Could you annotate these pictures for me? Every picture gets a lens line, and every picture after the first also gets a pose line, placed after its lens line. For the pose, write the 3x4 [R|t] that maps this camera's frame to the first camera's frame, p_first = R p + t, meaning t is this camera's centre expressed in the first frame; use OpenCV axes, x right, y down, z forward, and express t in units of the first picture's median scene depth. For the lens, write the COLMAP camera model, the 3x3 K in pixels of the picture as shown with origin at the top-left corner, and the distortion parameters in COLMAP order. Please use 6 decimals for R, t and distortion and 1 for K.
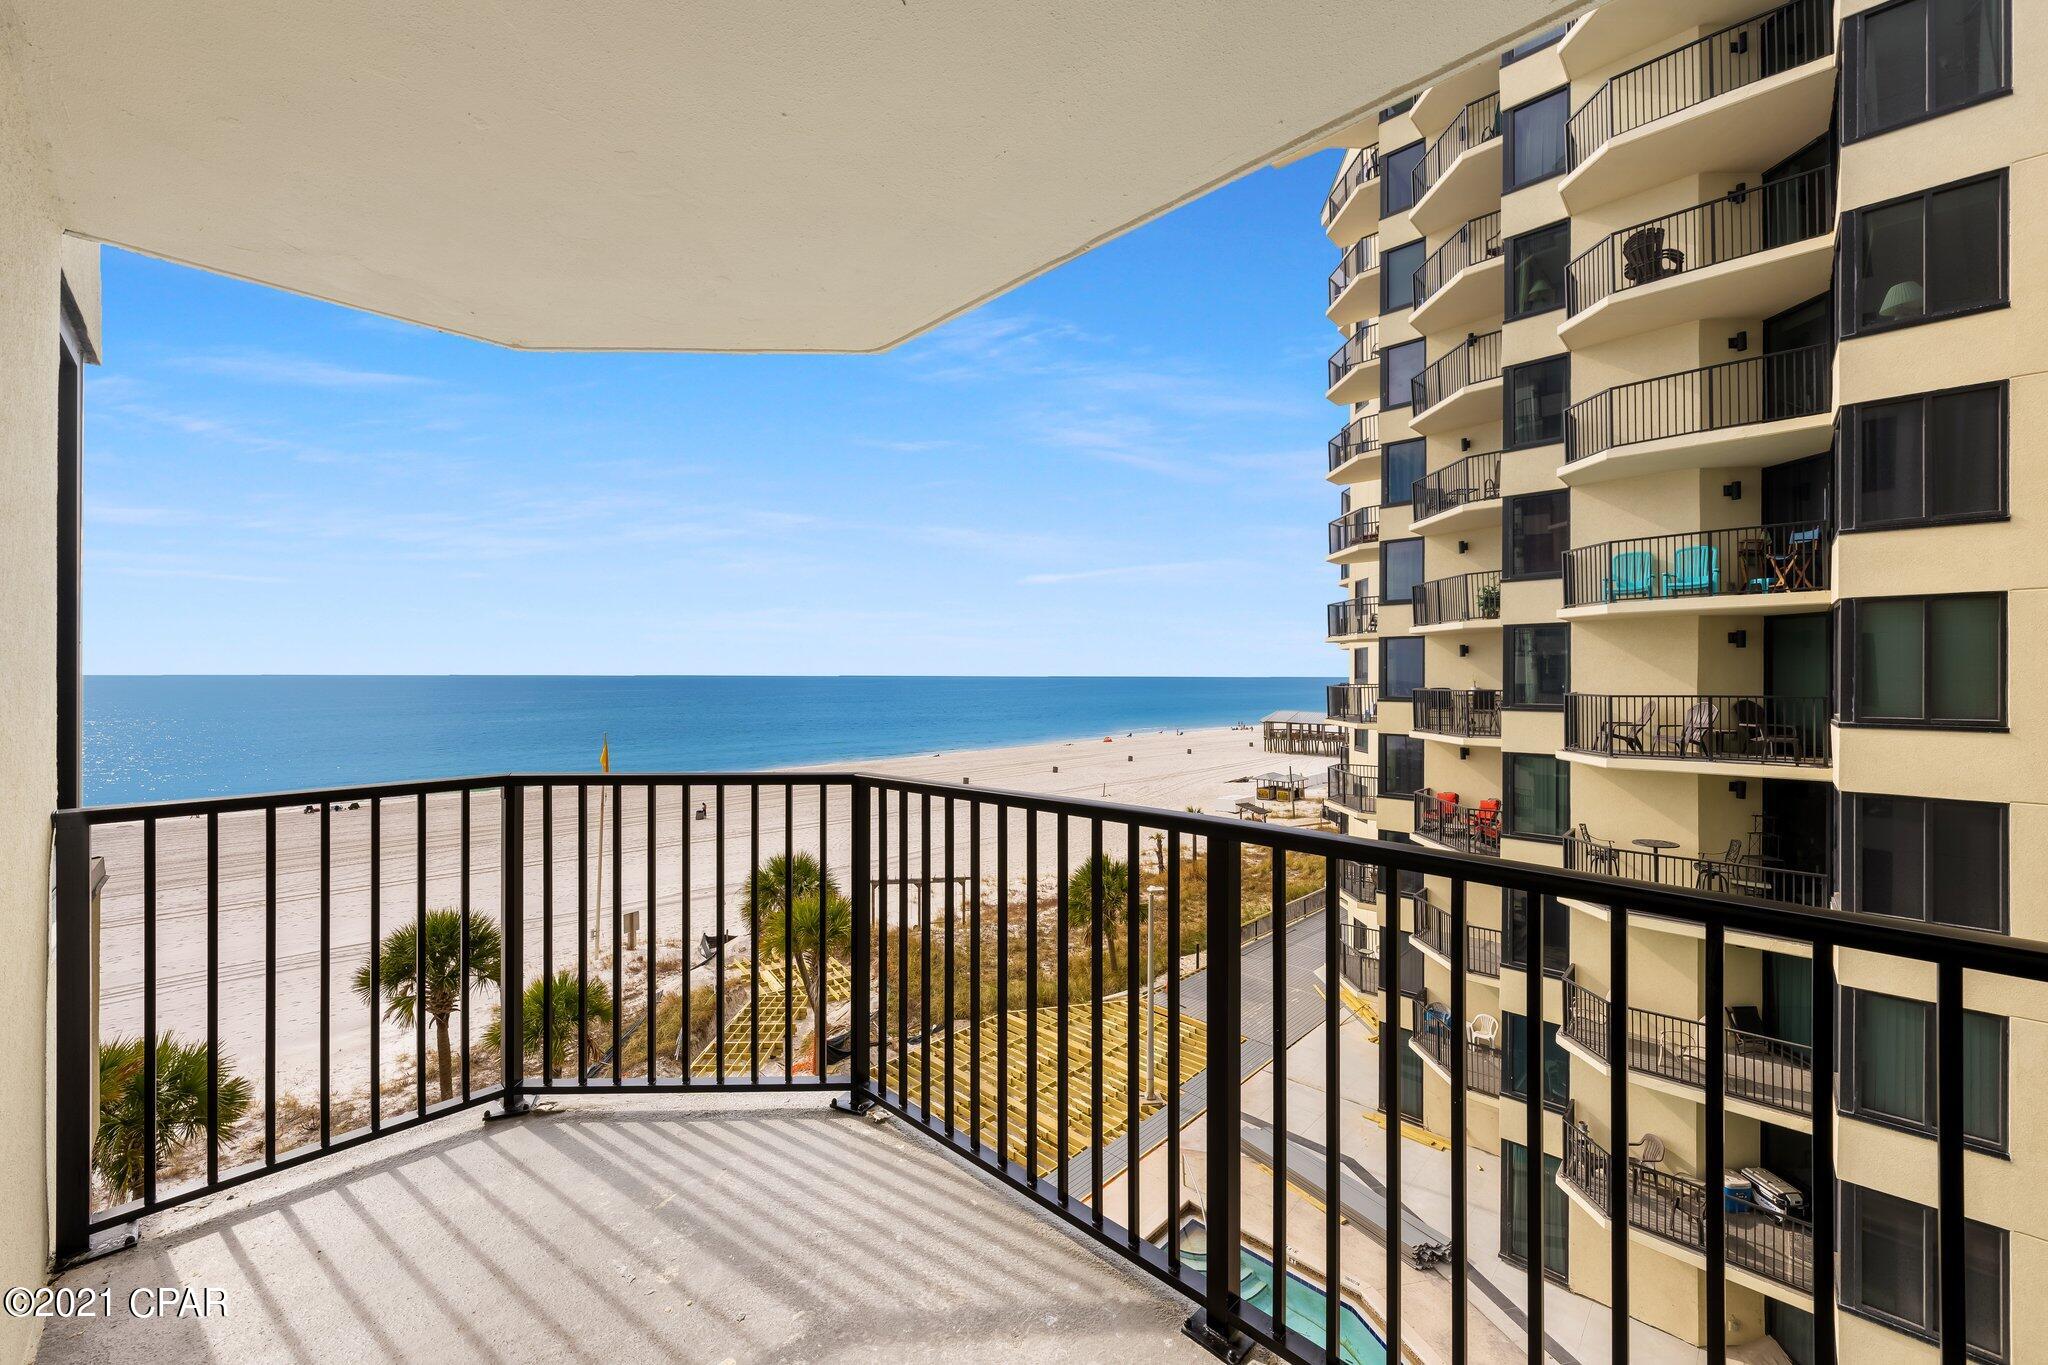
lens RADIAL K [[793.5, 0, 1021.9], [0, 793.5, 678.0], [0, 0, 1]] dist [-0.000214, 0.000099]
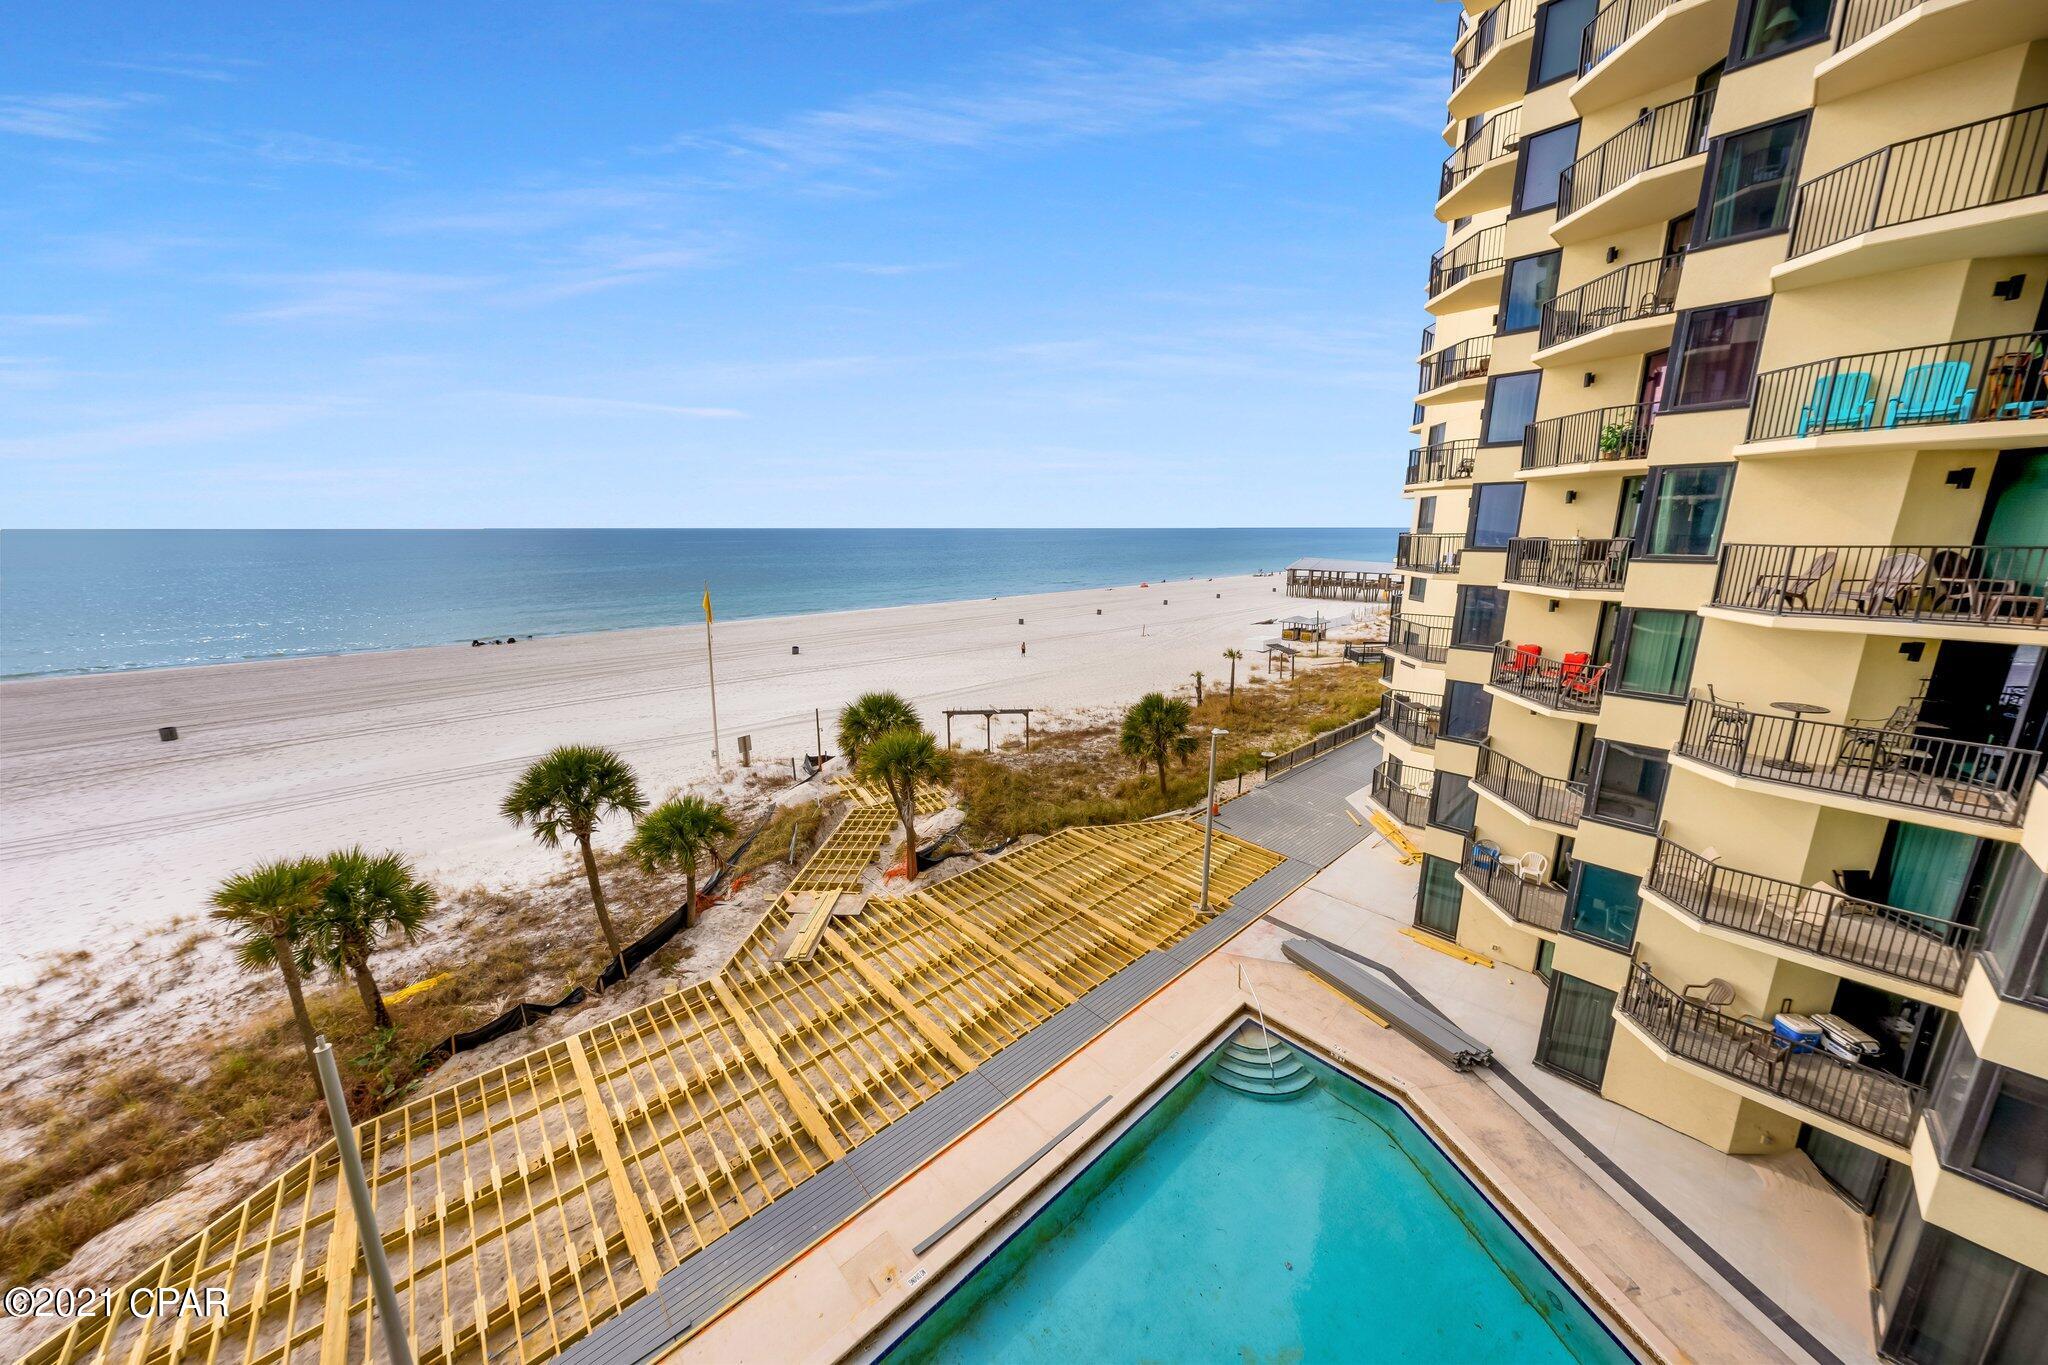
lens RADIAL K [[680.1, 0, 1024.0], [0, 680.1, 682.5], [0, 0, 1]] dist [-0.000103, 0.000226]
pose [[0.998339, 0.010110, -0.056725, -0.047072], [0.002578, 0.975663, 0.219261, 0.001823], [0.057561, -0.219043, 0.974016, 0.125051]]
